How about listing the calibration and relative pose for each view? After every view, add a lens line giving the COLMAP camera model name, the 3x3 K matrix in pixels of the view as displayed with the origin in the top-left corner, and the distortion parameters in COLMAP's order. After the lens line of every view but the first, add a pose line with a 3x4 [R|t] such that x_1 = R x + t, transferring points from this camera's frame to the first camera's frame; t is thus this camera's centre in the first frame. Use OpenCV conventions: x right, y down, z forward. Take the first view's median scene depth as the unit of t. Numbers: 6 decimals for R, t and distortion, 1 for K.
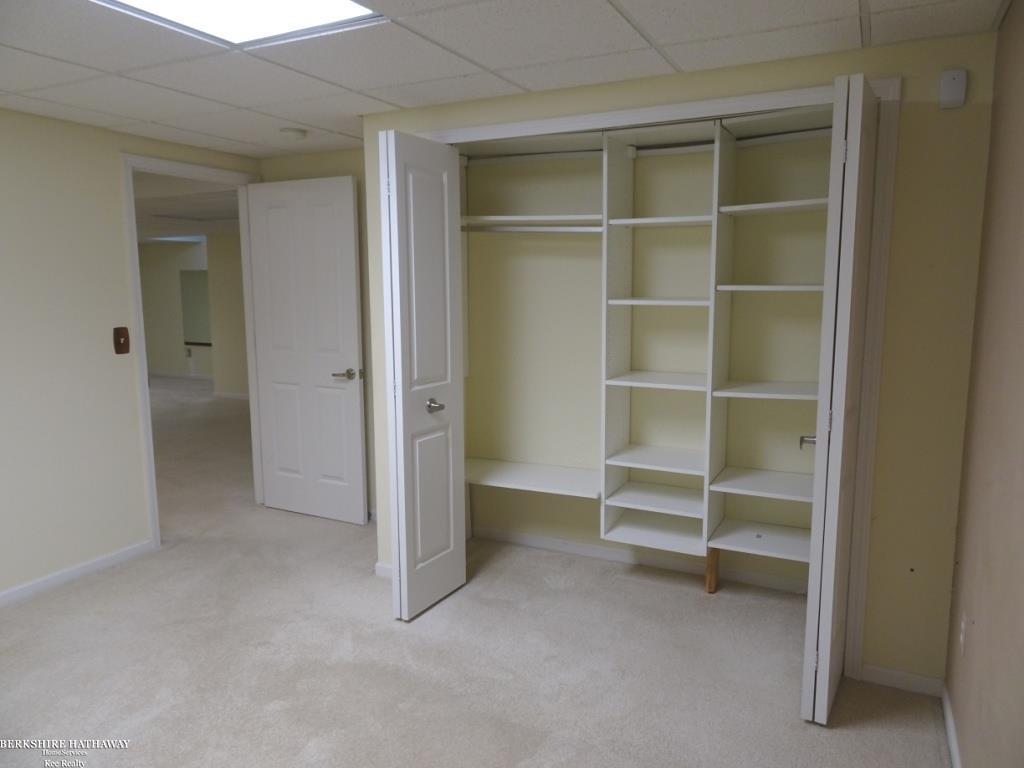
lens RADIAL K [[722.2, 0, 510.6], [0, 722.2, 384.1], [0, 0, 1]] dist [0.002473, -0.011015]
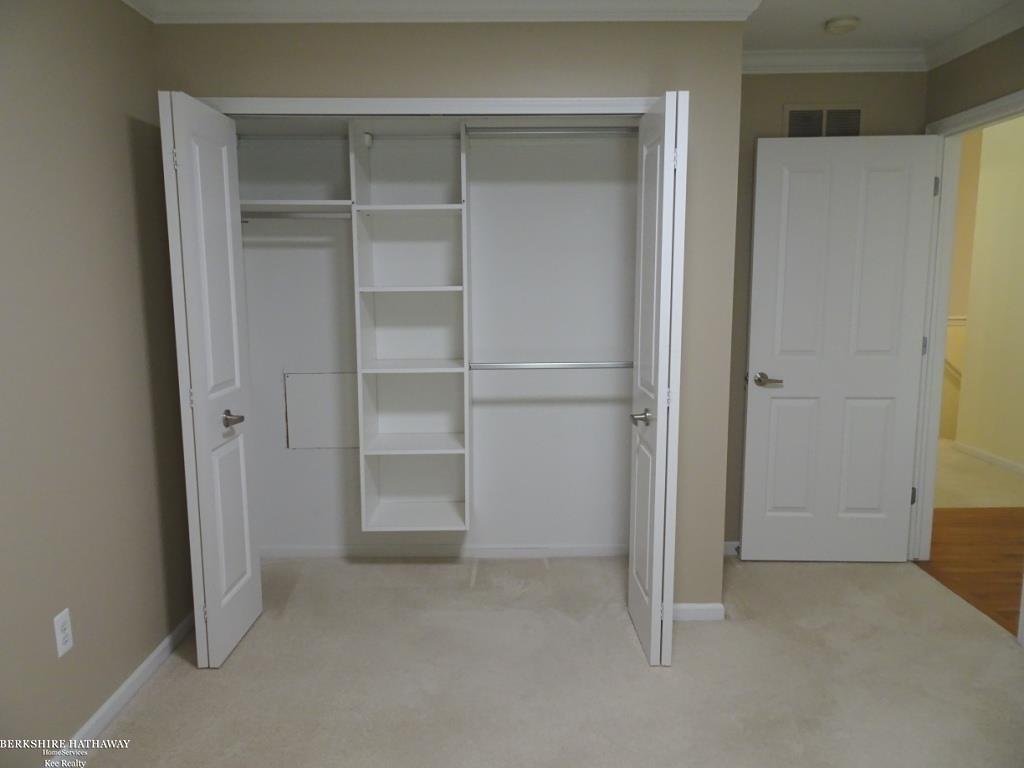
lens RADIAL K [[722.2, 0, 513.0], [0, 722.2, 383.2], [0, 0, 1]] dist [0.002473, -0.011015]
pose [[0.881803, -0.066757, 0.466869, -0.566371], [0.065498, 0.997673, 0.018946, -0.015843], [-0.467047, 0.013873, 0.884124, 0.224718]]
